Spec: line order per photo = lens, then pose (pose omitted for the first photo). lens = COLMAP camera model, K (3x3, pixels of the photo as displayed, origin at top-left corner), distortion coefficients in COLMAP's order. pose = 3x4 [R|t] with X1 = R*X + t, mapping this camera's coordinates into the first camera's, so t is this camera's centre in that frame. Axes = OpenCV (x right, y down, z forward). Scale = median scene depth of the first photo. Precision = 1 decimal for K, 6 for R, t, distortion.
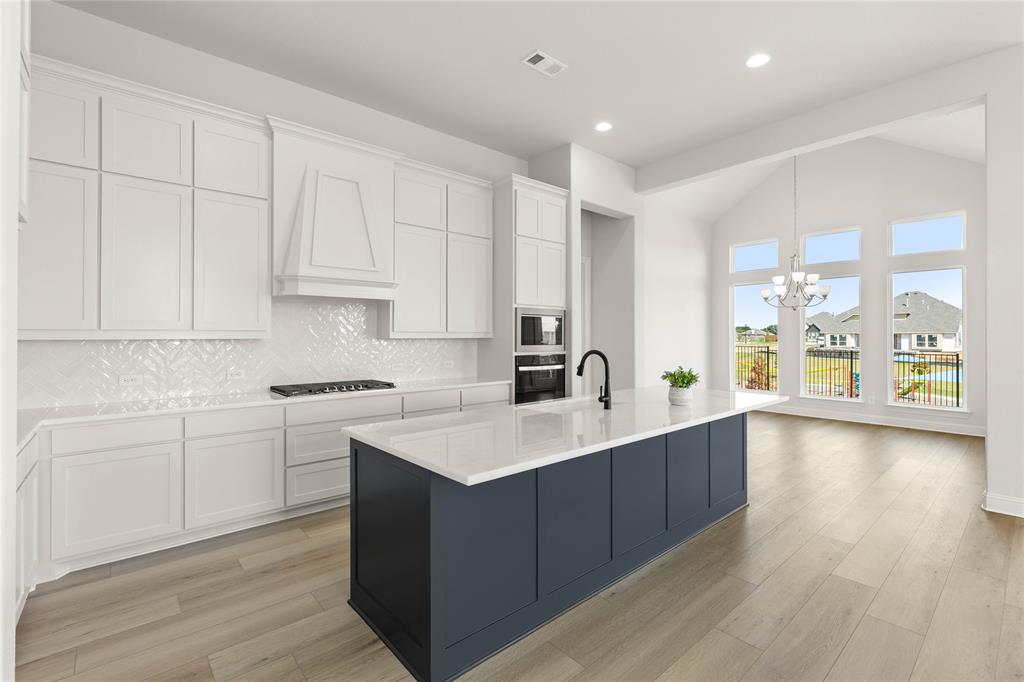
lens RADIAL K [[460.1, 0, 519.2], [0, 460.1, 336.1], [0, 0, 1]] dist [0.000115, -0.000031]
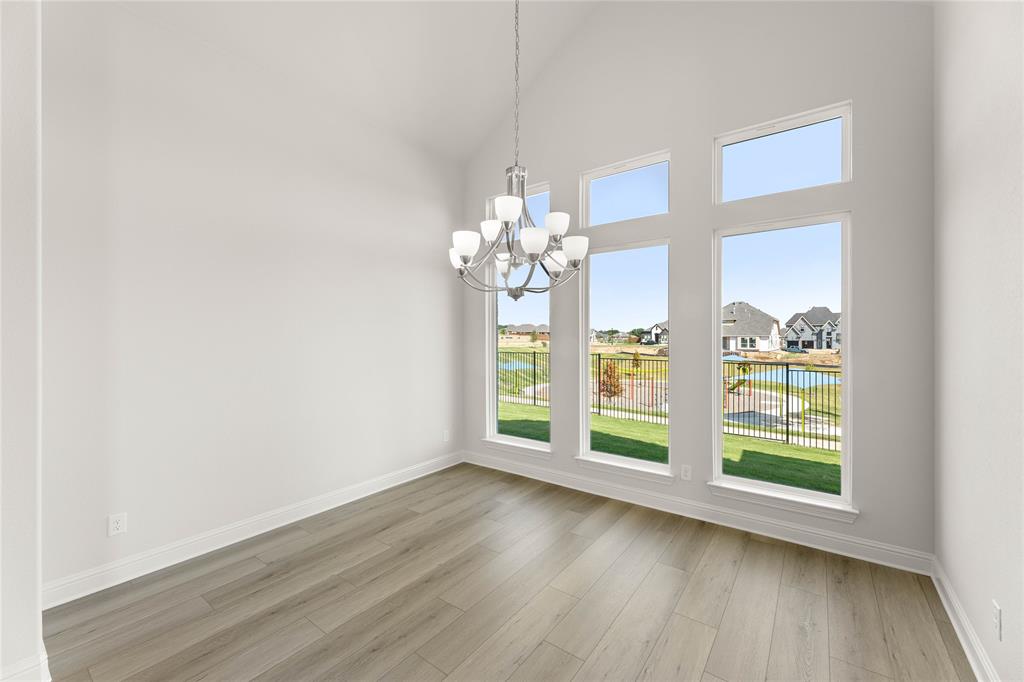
lens RADIAL K [[411.8, 0, 506.0], [0, 411.8, 335.3], [0, 0, 1]] dist [-0.008571, 0.000018]
pose [[0.980692, -0.000734, 0.195558, 0.689896], [0.001371, 0.999994, -0.003120, -0.029425], [-0.195554, 0.003328, 0.980687, 0.843347]]
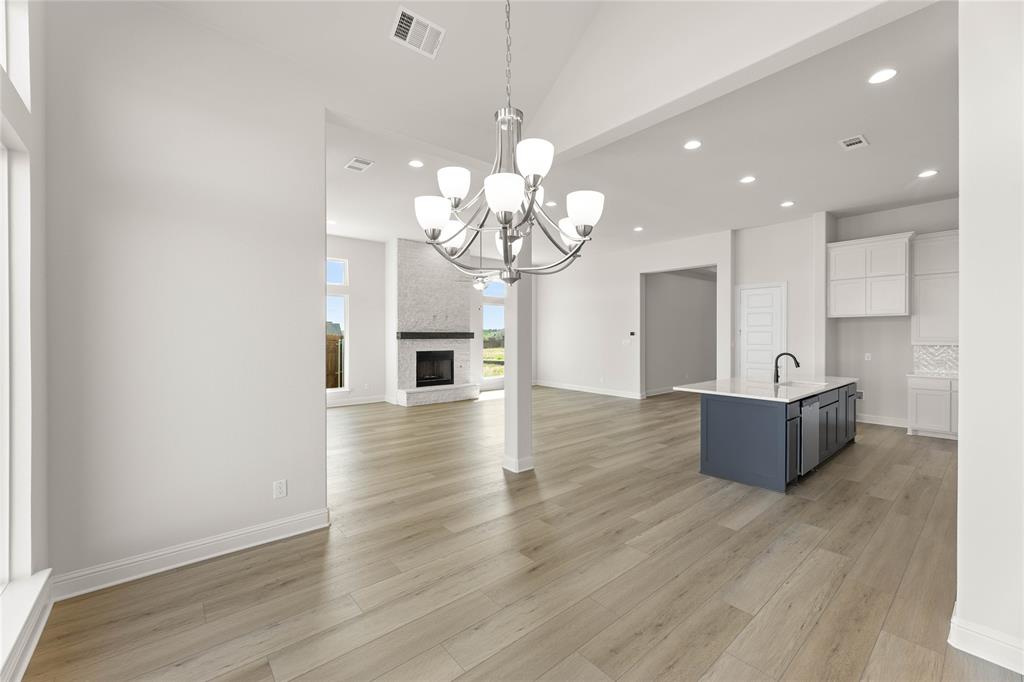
lens RADIAL K [[410.3, 0, 509.8], [0, 410.3, 336.2], [0, 0, 1]] dist [0.001457, 0.000196]
pose [[-0.999584, -0.000909, 0.028816, 0.789196], [-0.000784, 0.999990, 0.004369, -0.028119], [-0.028819, 0.004345, -0.999575, 1.713112]]
